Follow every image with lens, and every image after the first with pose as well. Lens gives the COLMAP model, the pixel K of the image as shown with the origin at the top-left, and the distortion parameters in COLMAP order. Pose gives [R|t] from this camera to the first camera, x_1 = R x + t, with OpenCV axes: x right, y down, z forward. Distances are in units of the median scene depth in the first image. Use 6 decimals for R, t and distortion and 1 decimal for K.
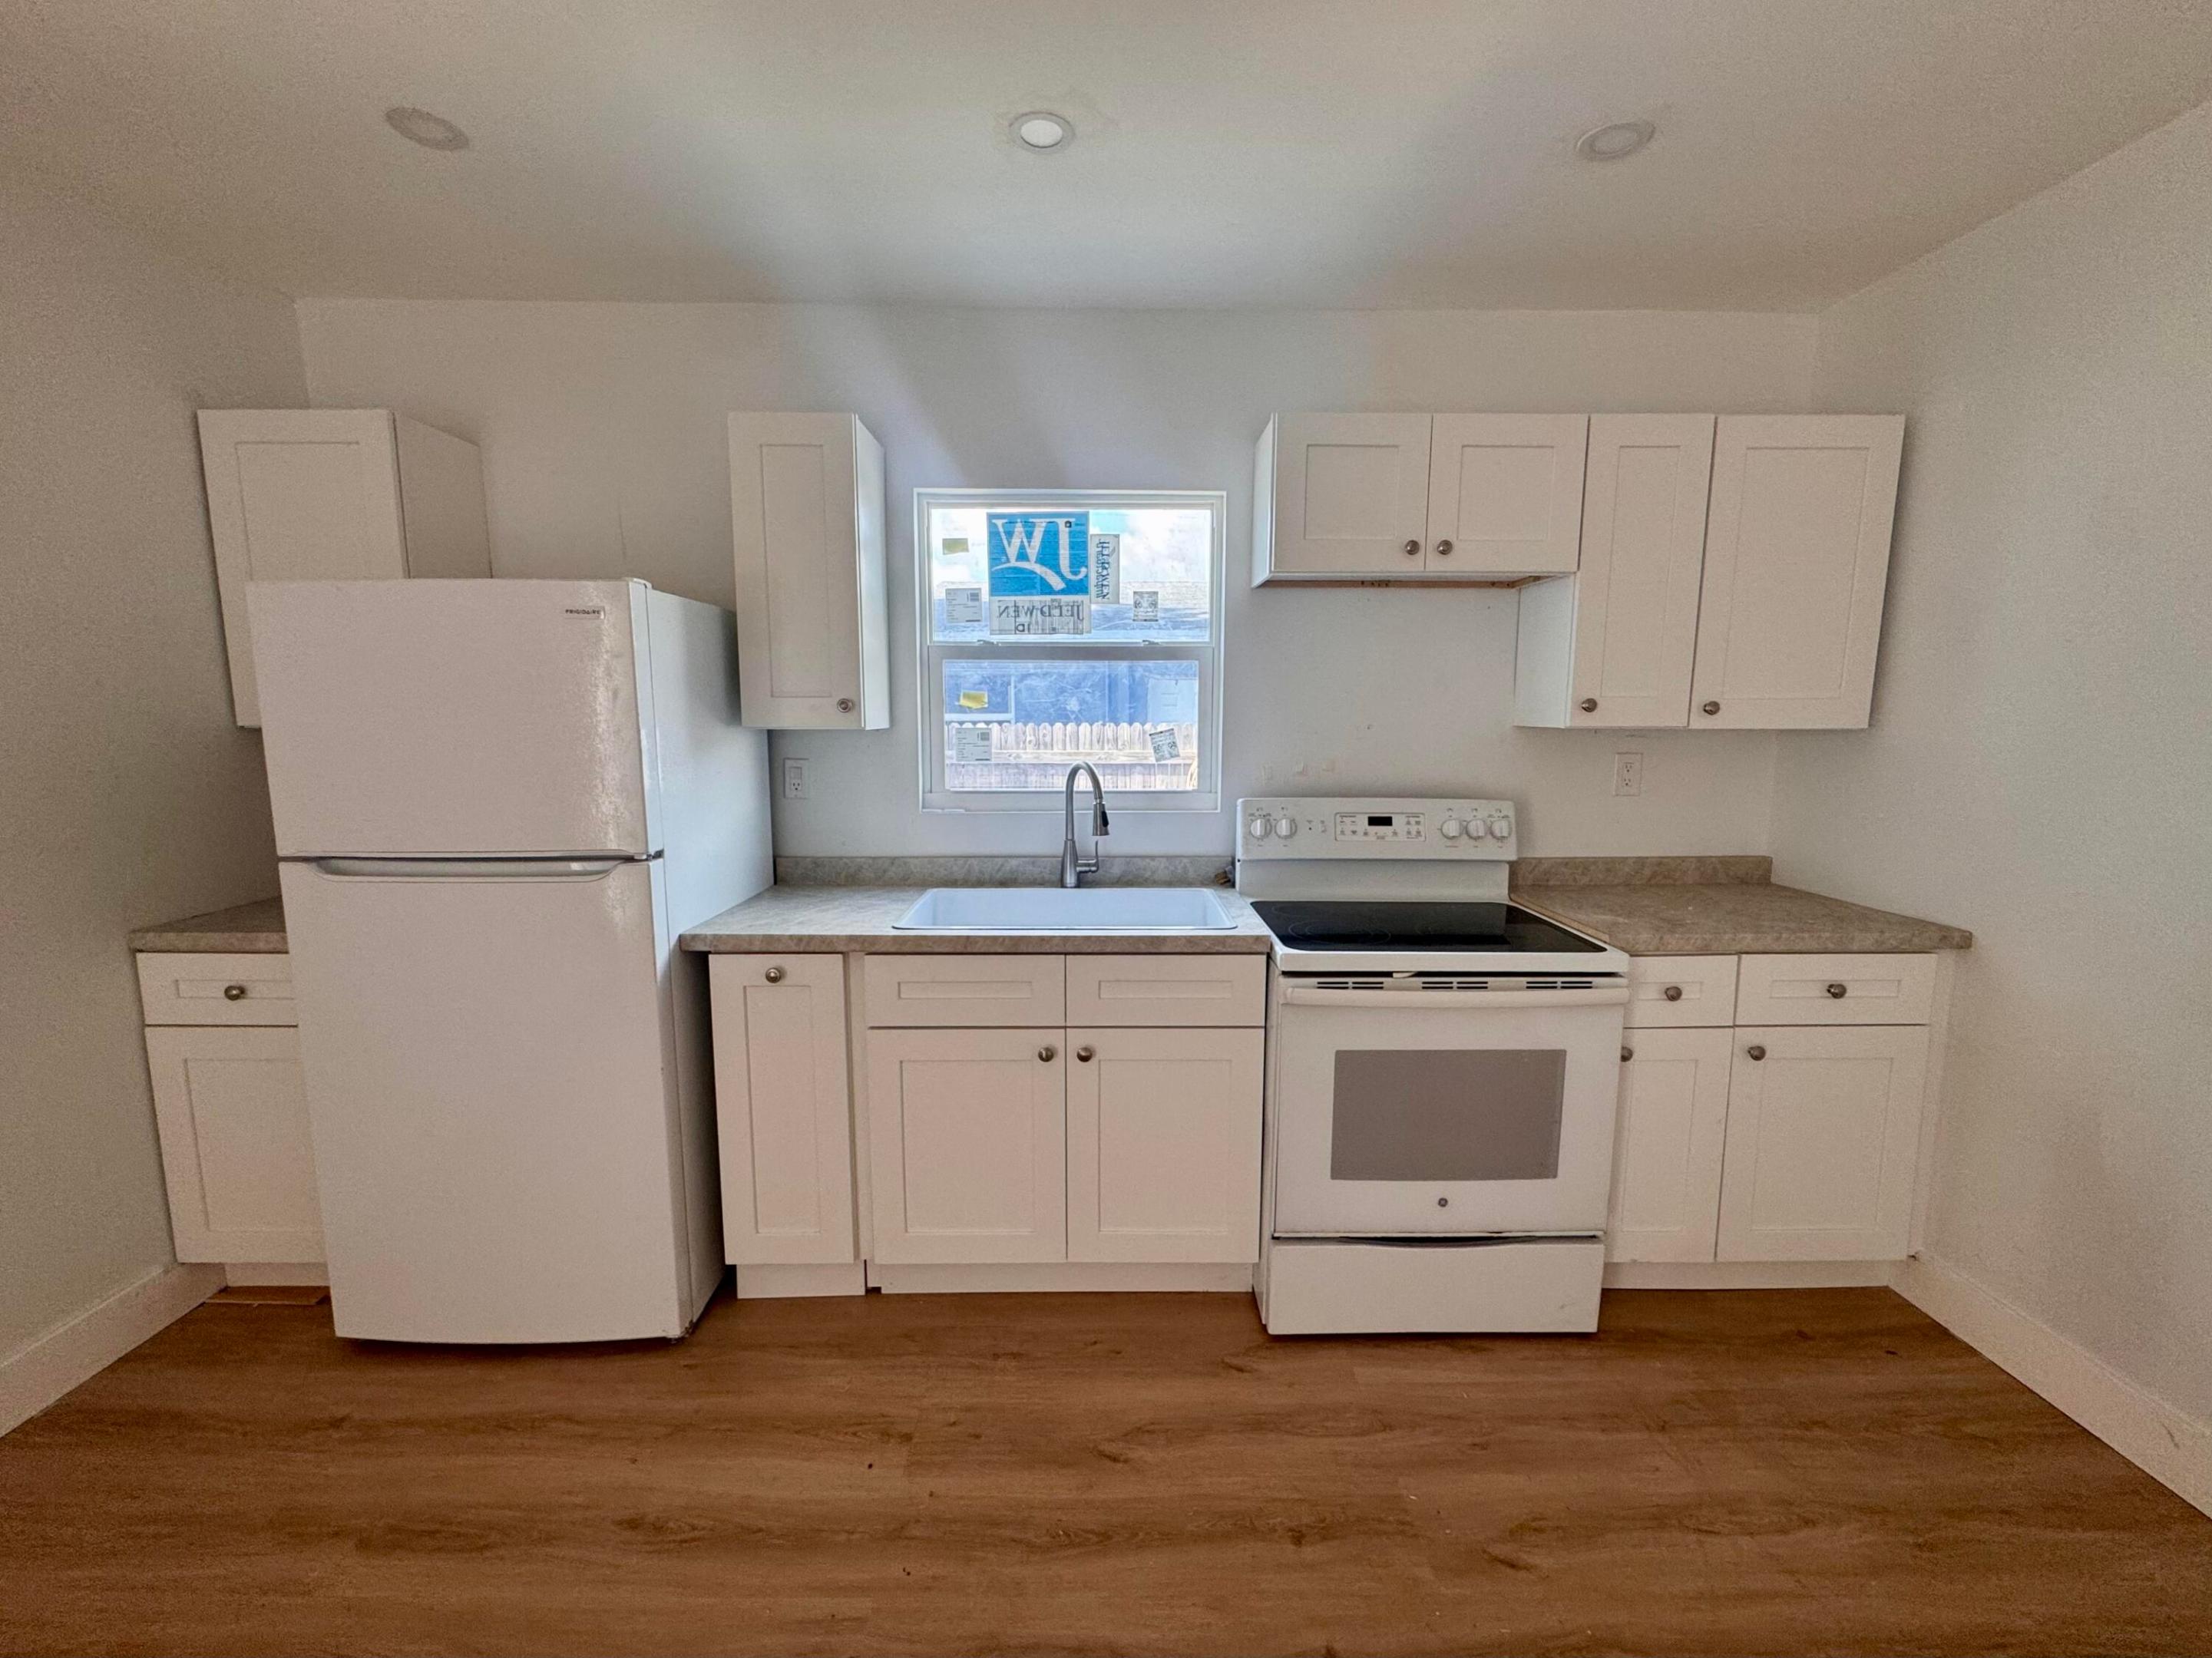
lens RADIAL K [[888.4, 0, 1103.7], [0, 888.4, 827.4], [0, 0, 1]] dist [-0.005782, 0.000435]
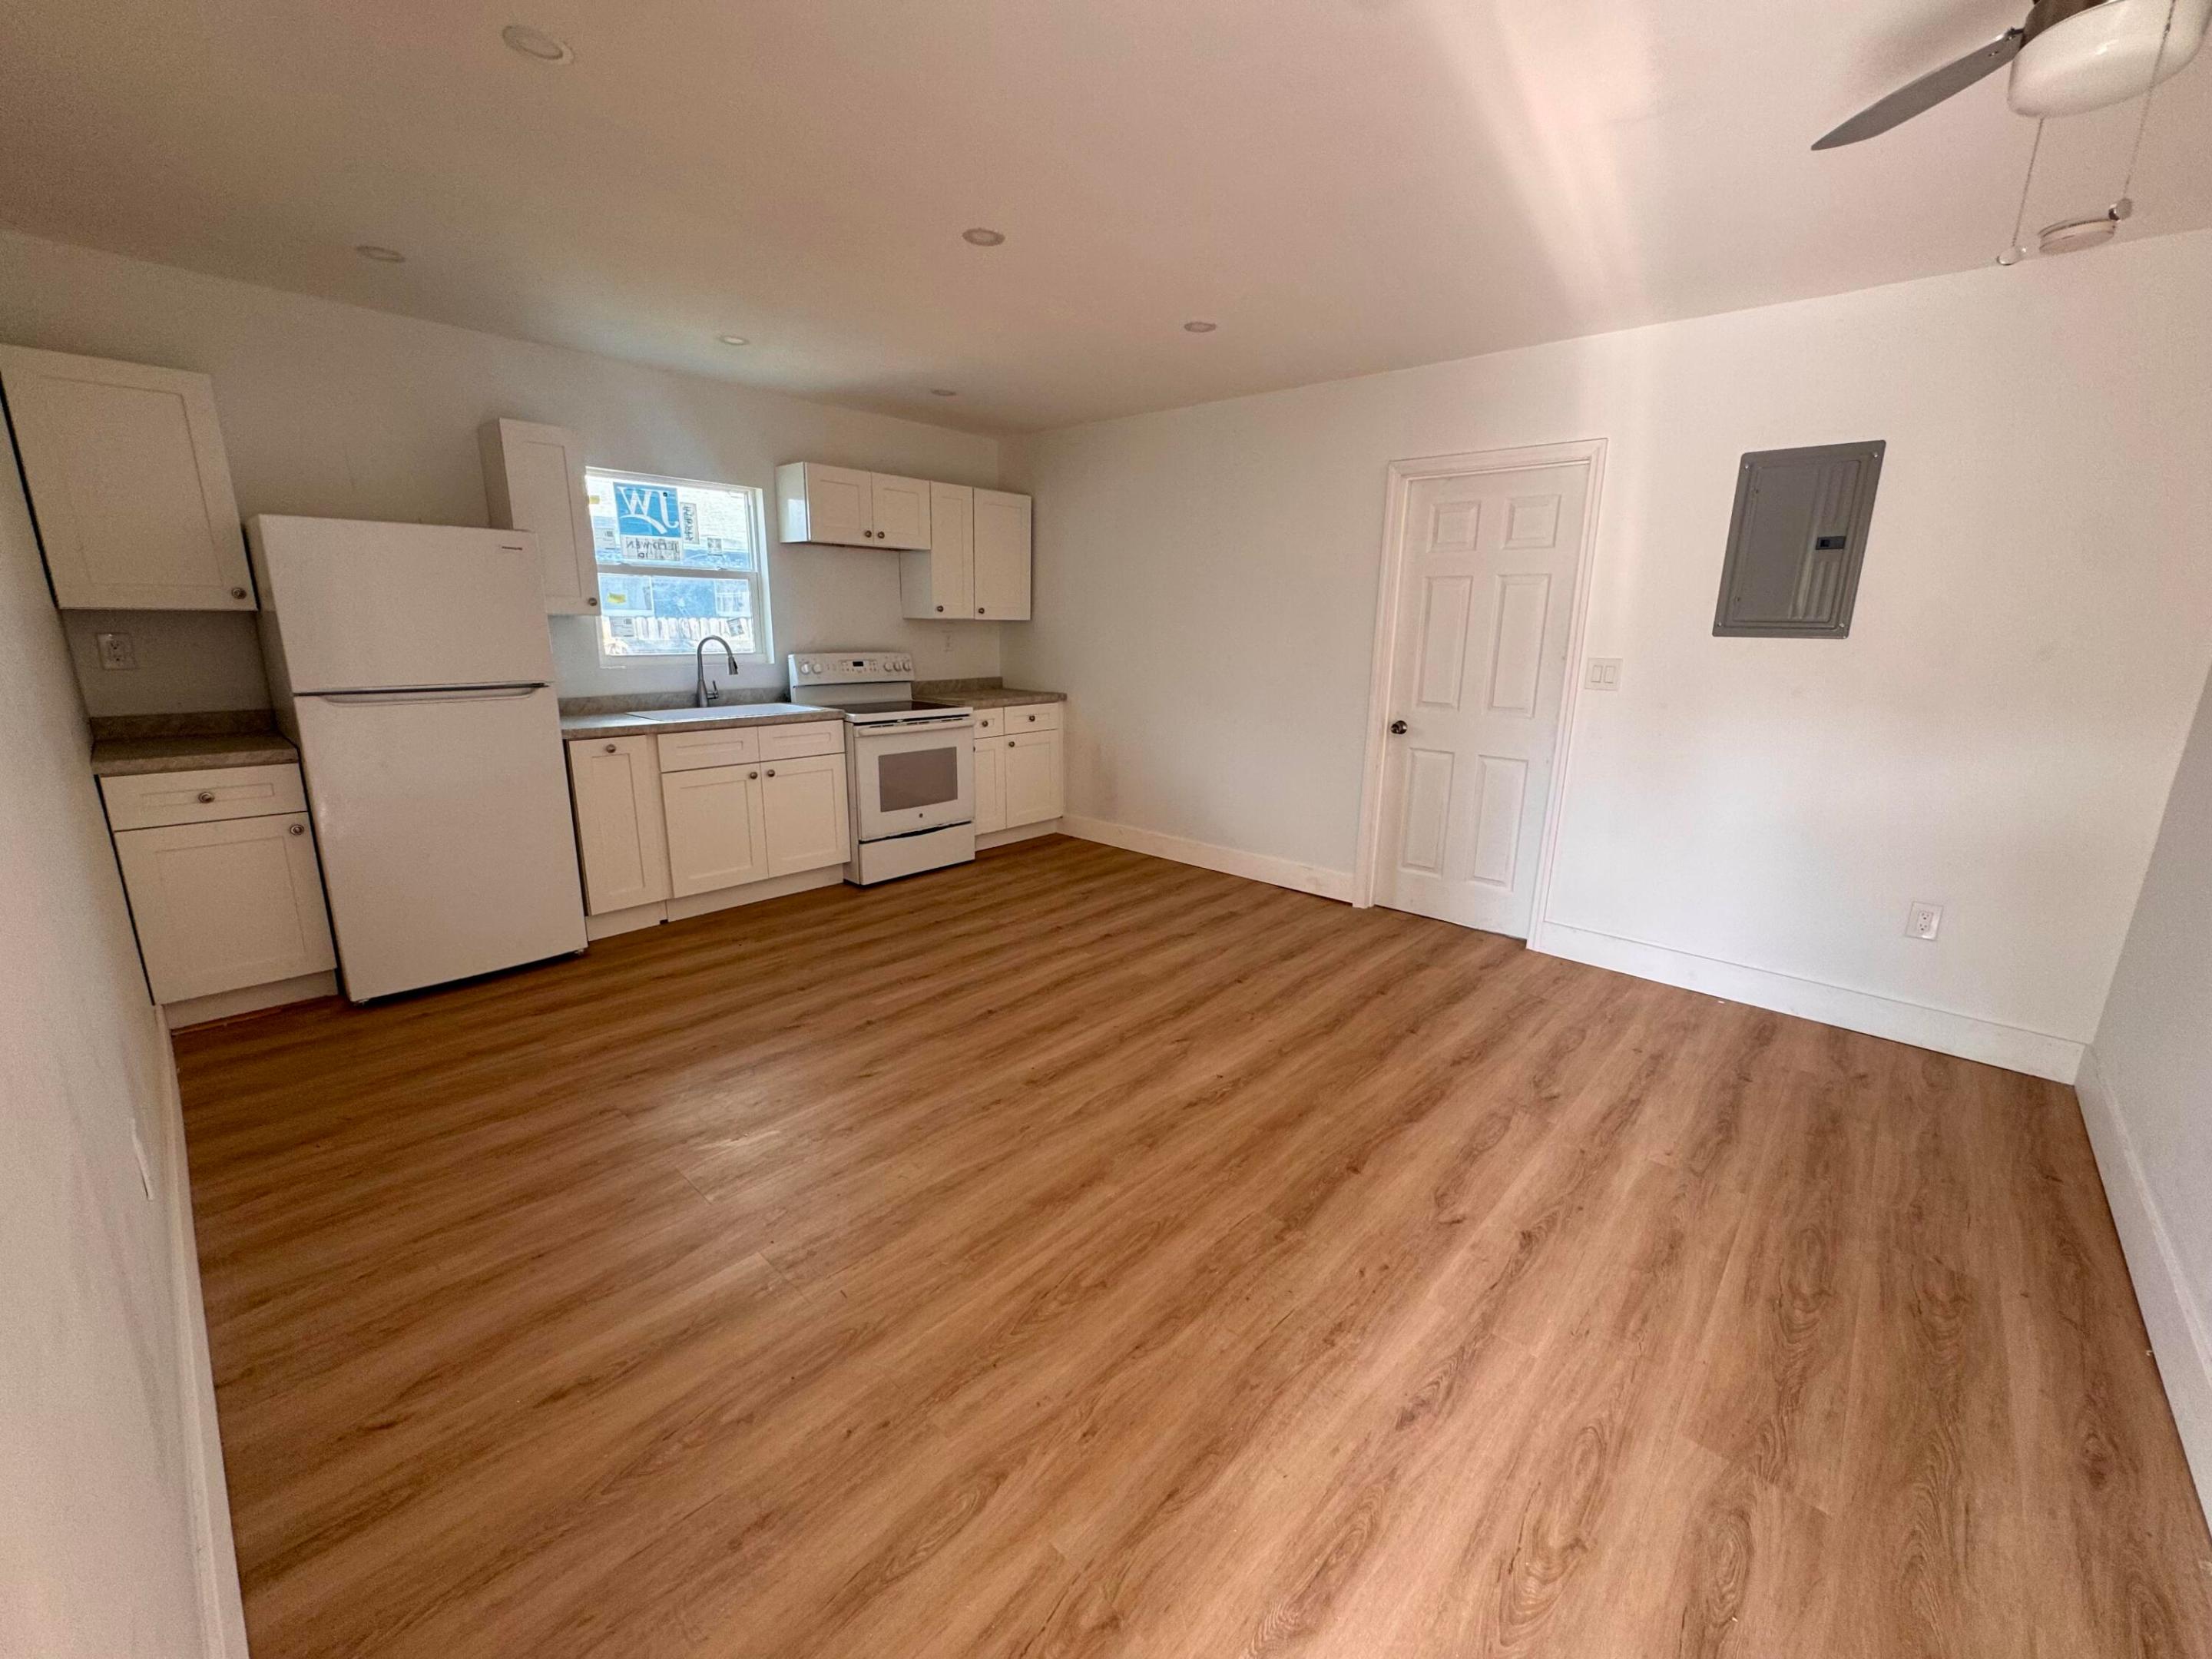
lens RADIAL K [[888.5, 0, 1116.6], [0, 888.5, 820.9], [0, 0, 1]] dist [-0.005782, 0.000435]
pose [[0.671810, -0.155517, 0.724214, -0.930441], [0.080108, 0.987231, 0.137685, 0.130213], [-0.736379, -0.034482, 0.675690, -0.948981]]
